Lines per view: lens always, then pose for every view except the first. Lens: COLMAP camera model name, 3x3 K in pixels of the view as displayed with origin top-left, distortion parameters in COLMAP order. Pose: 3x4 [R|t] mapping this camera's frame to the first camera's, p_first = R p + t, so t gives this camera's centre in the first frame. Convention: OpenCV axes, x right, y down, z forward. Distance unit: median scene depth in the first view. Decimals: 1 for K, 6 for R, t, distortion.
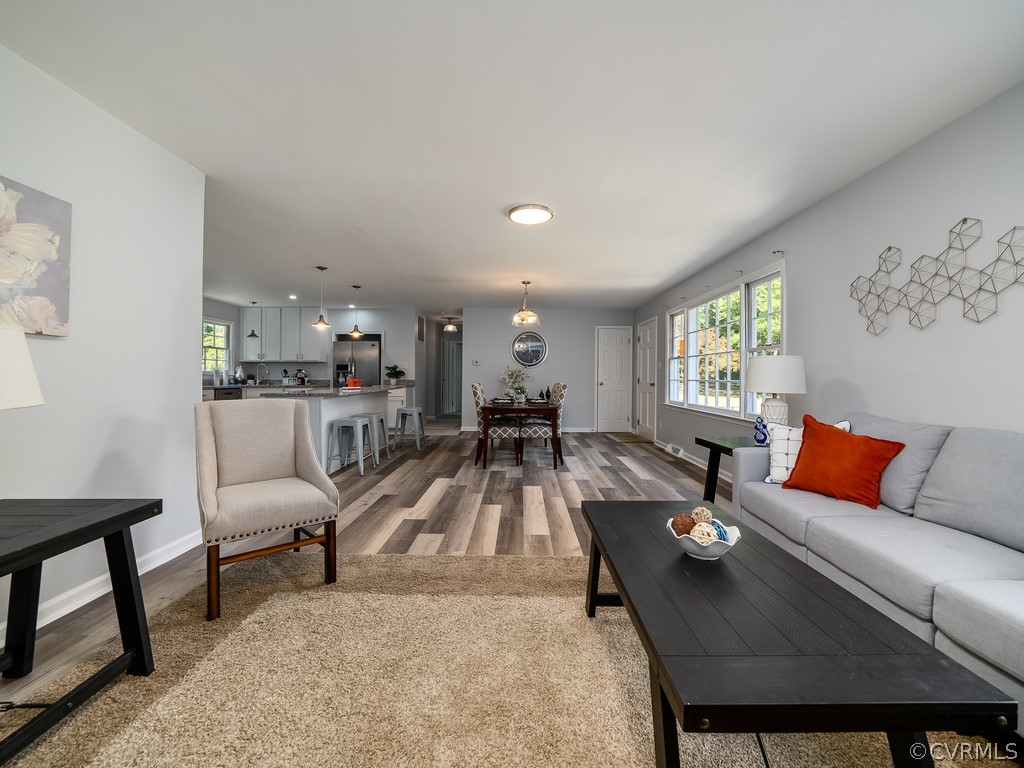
lens RADIAL K [[411.4, 0, 518.4], [0, 411.4, 375.2], [0, 0, 1]] dist [-0.024952, 0.001934]
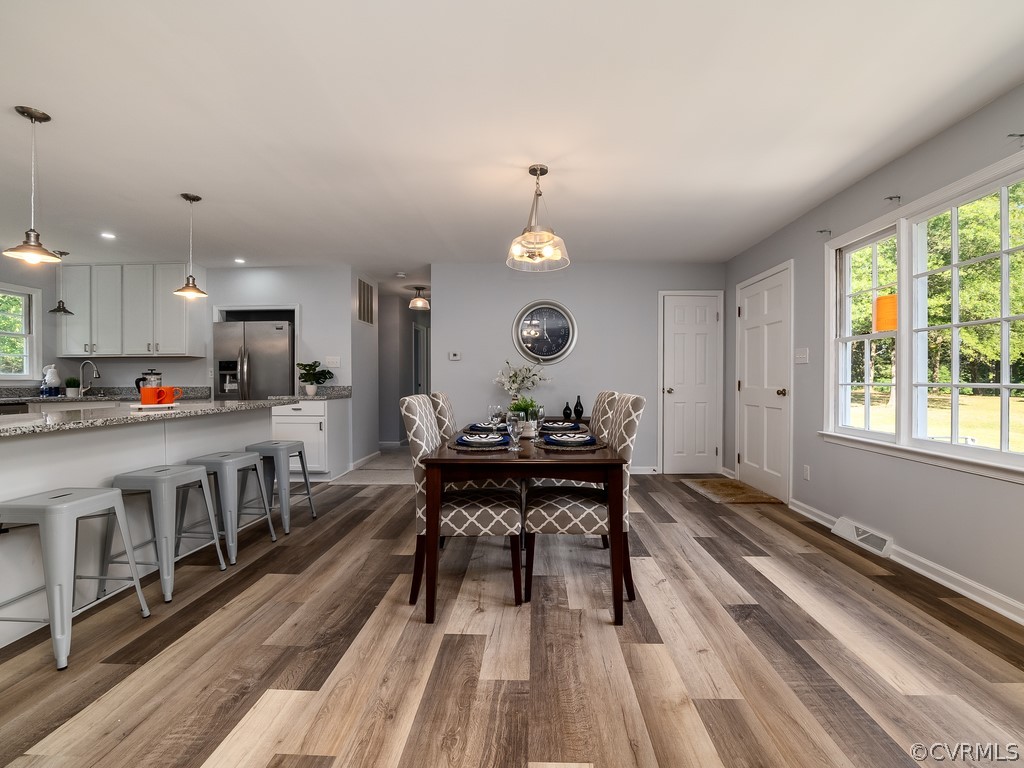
lens RADIAL K [[454.1, 0, 521.2], [0, 454.1, 383.3], [0, 0, 1]] dist [-0.019088, 0.001559]
pose [[0.999737, -0.006637, -0.021944, 0.007419], [0.006873, 0.999919, 0.010671, 0.002345], [0.021871, -0.010819, 0.999702, 0.374940]]
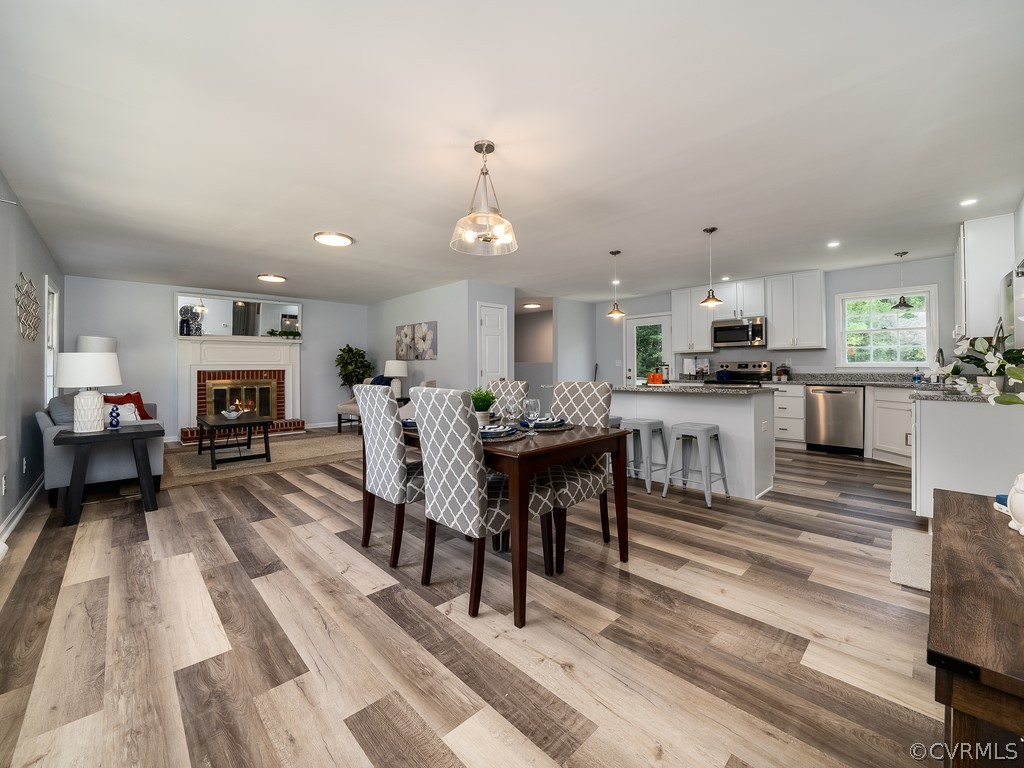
lens RADIAL K [[411.4, 0, 515.4], [0, 411.4, 365.0], [0, 0, 1]] dist [-0.024952, 0.001934]
pose [[-0.714715, -0.007939, -0.699371, 0.216364], [0.002964, 0.999892, -0.014380, 0.003415], [0.699410, -0.012350, -0.714614, 0.988845]]
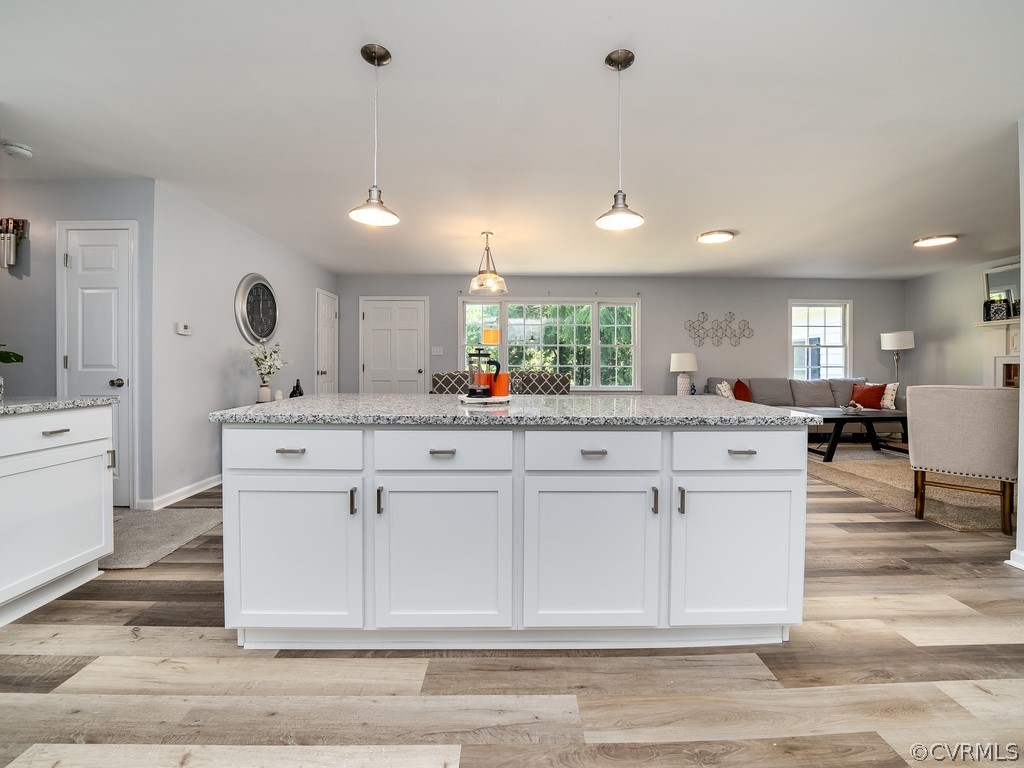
lens RADIAL K [[428.0, 0, 521.9], [0, 428.0, 366.6], [0, 0, 1]] dist [-0.023930, 0.001571]
pose [[-0.036809, -0.013250, 0.999234, -0.556062], [-0.004018, 0.999906, 0.013111, -0.000219], [-0.999314, -0.003533, -0.036859, 0.722177]]
